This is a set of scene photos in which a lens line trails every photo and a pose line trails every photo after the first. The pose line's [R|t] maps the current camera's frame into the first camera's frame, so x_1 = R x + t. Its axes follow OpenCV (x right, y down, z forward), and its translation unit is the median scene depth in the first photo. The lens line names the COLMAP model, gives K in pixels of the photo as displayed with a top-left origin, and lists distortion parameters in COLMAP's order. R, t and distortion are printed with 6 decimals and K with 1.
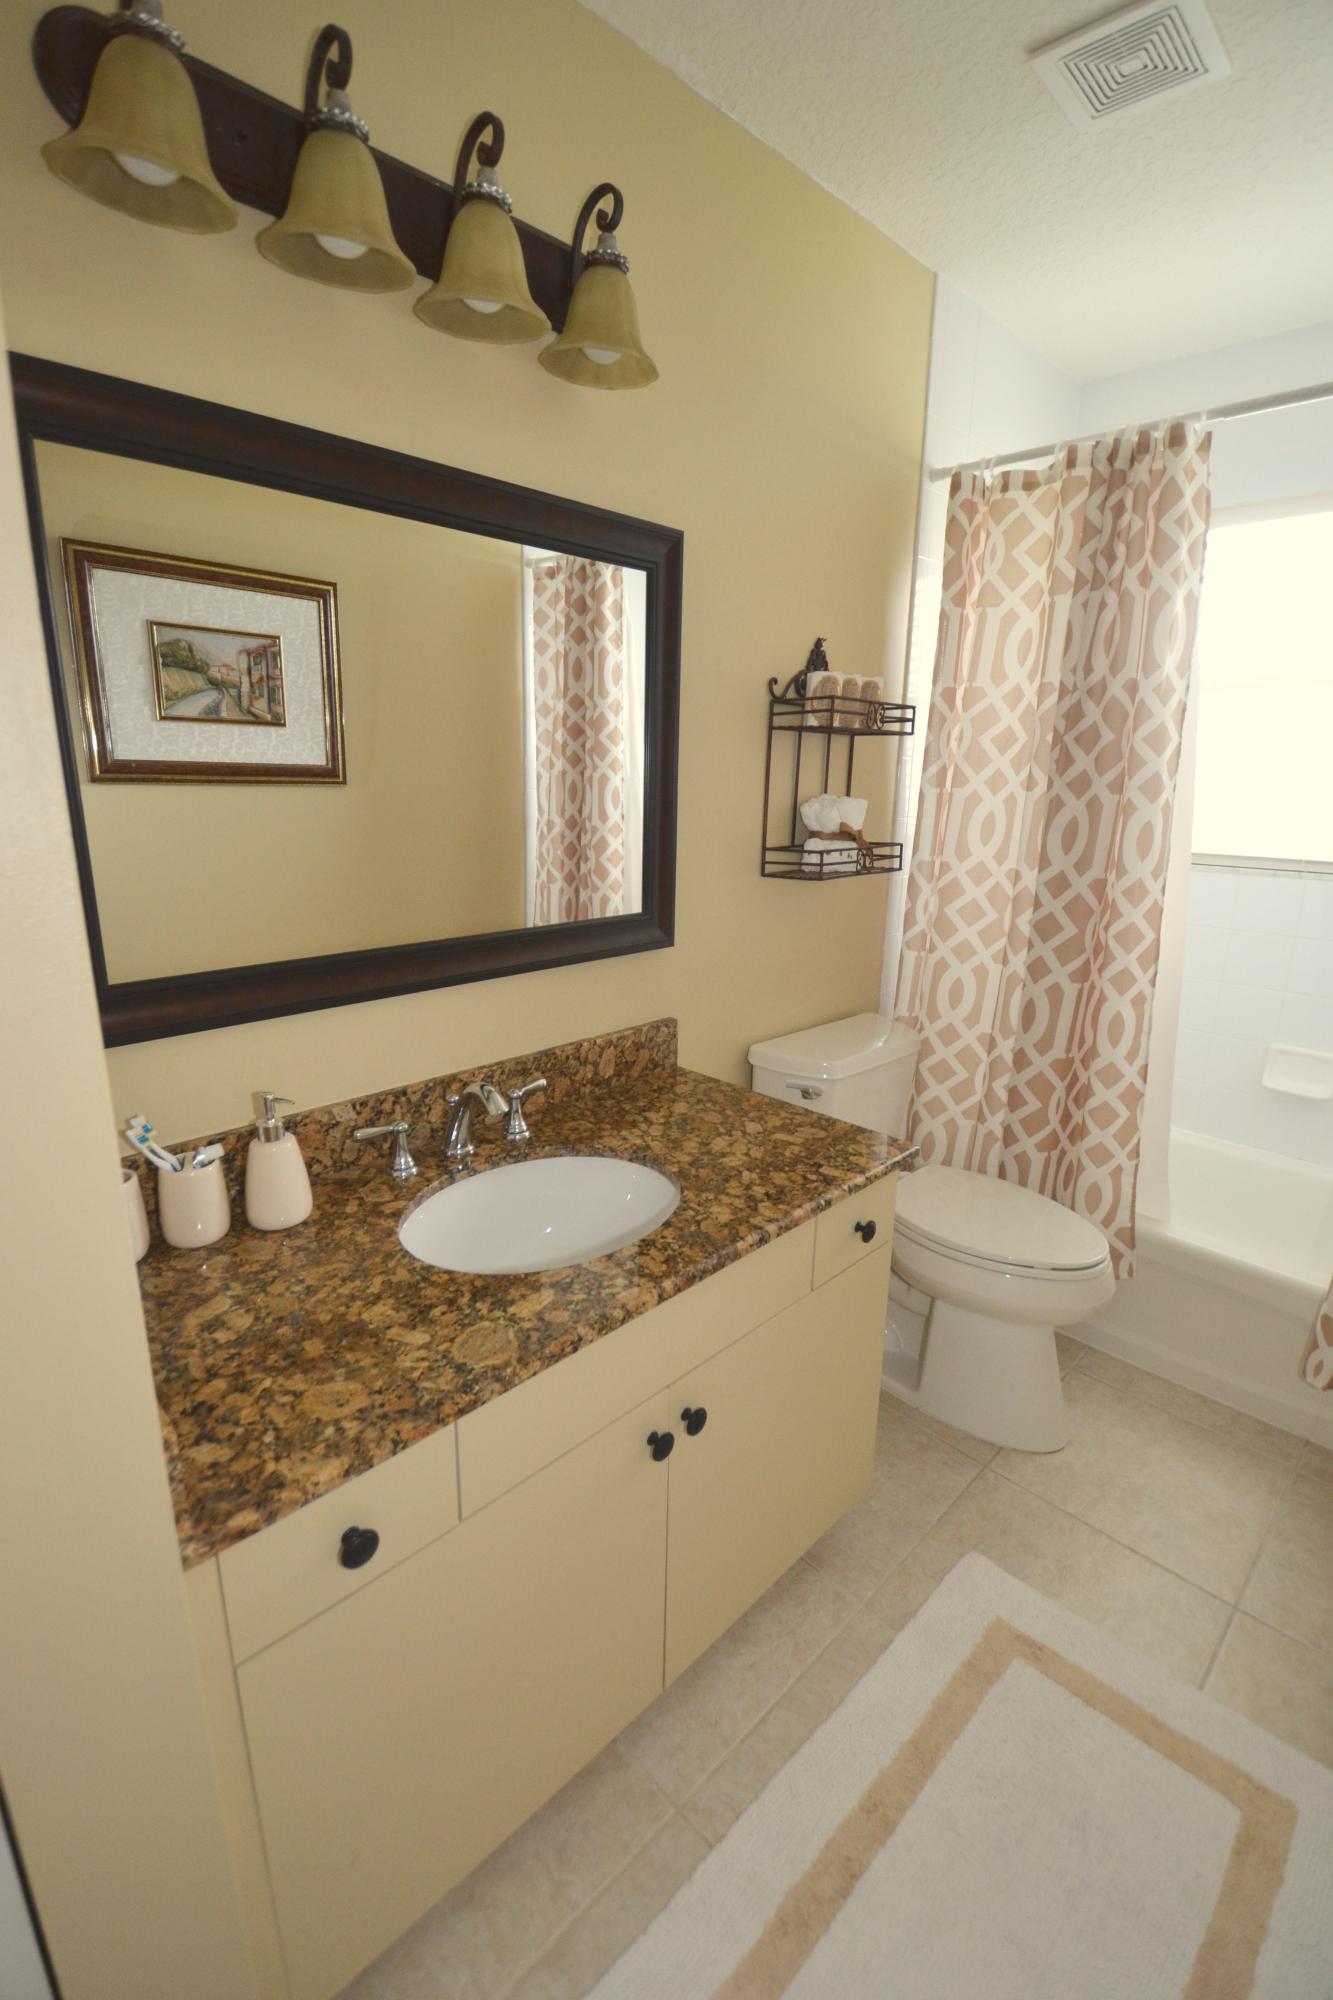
lens RADIAL K [[906.3, 0, 648.6], [0, 906.3, 988.8], [0, 0, 1]] dist [0.010051, -0.018325]
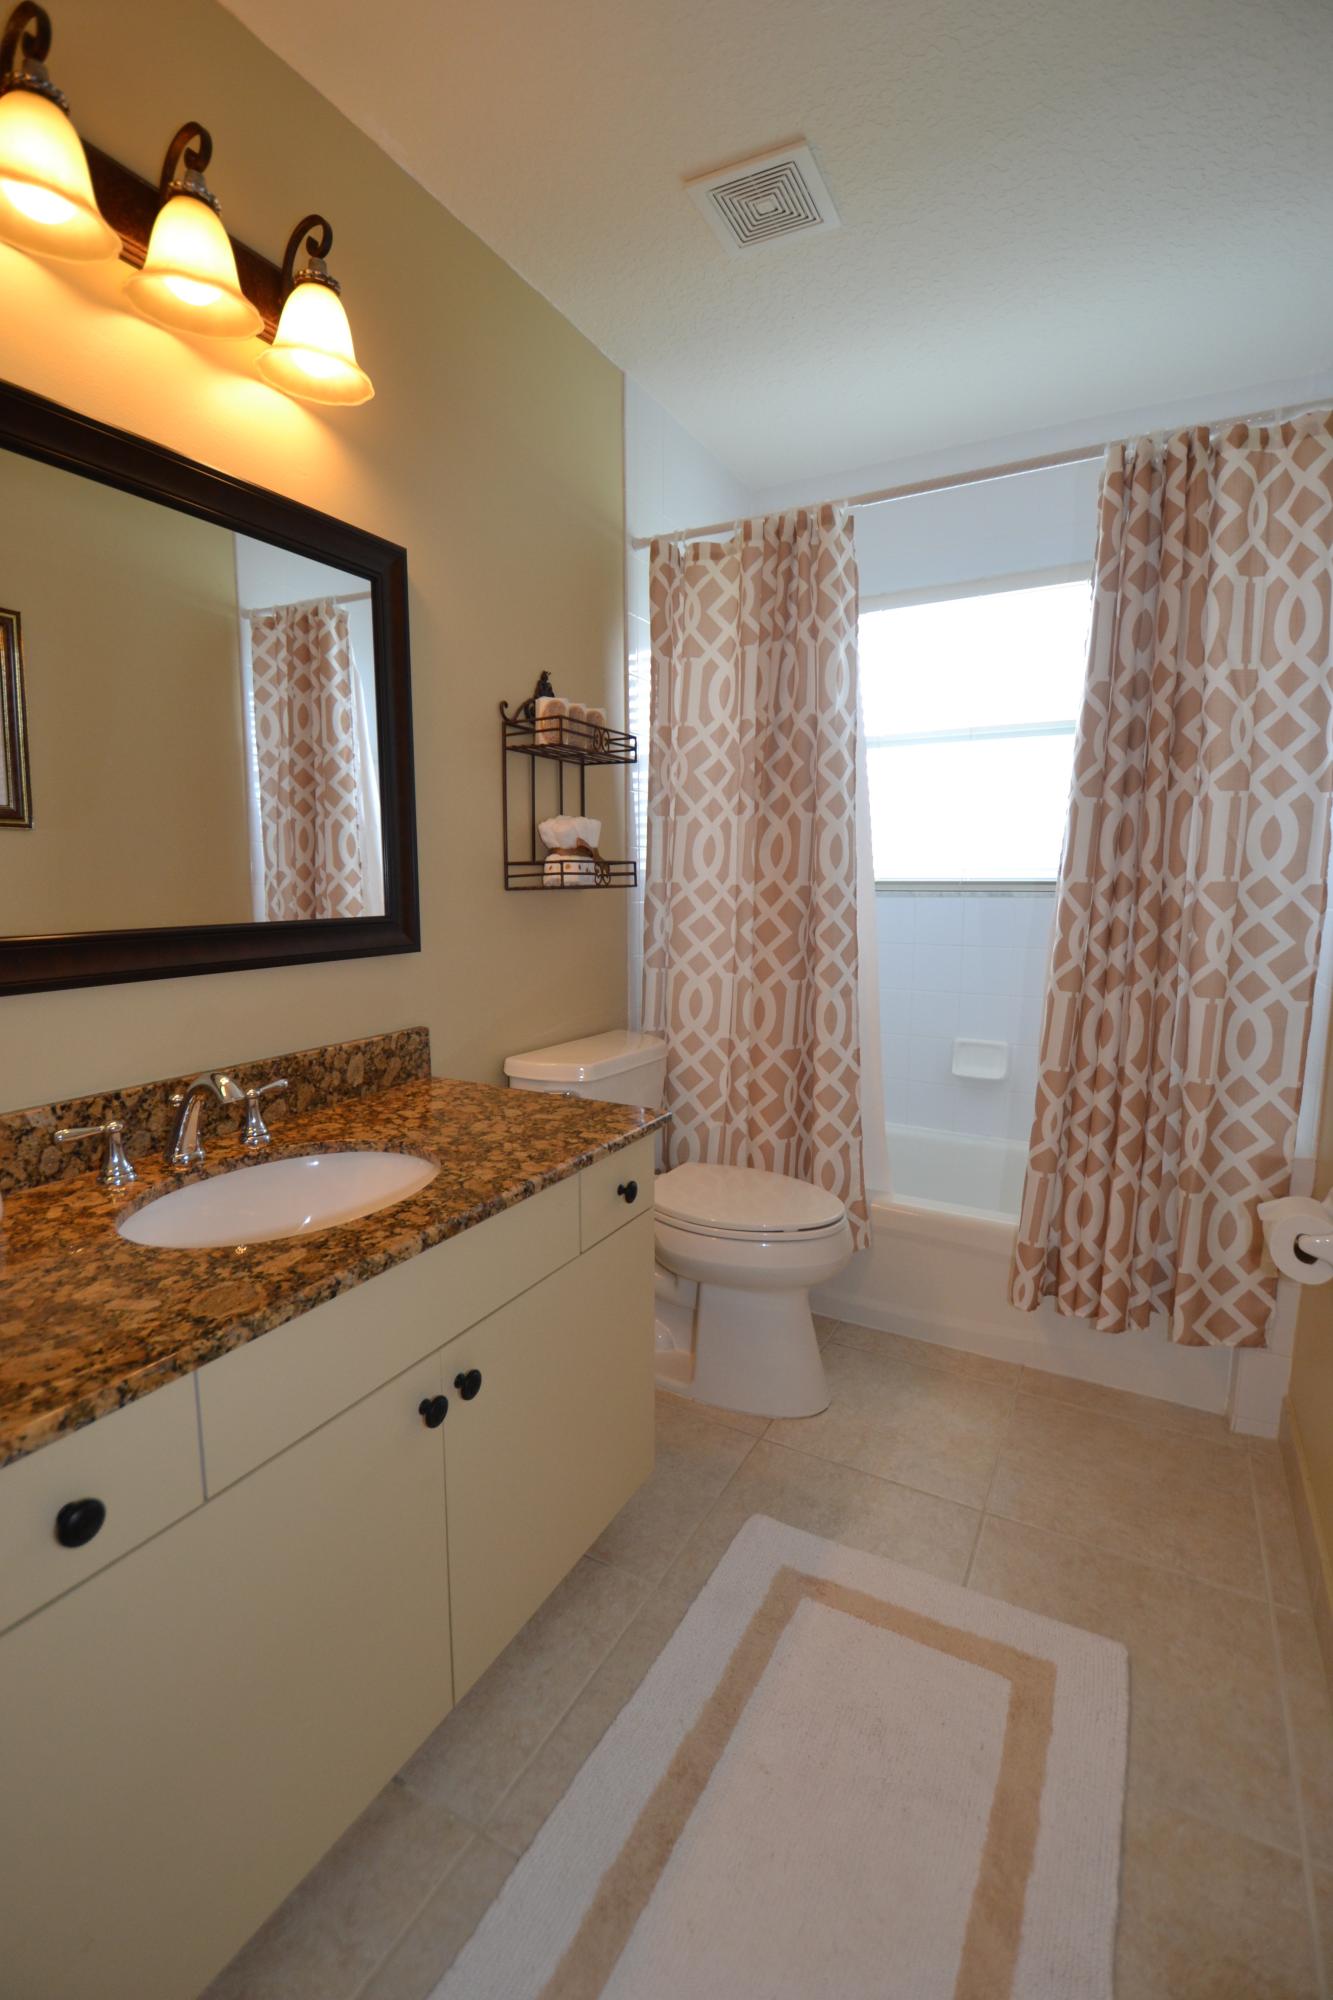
lens RADIAL K [[906.3, 0, 672.4], [0, 906.3, 988.5], [0, 0, 1]] dist [0.010051, -0.018325]
pose [[0.954018, -0.051294, 0.295329, -0.004351], [0.084892, 0.991147, -0.102085, 0.121072], [-0.287478, 0.122462, 0.949926, -0.019377]]
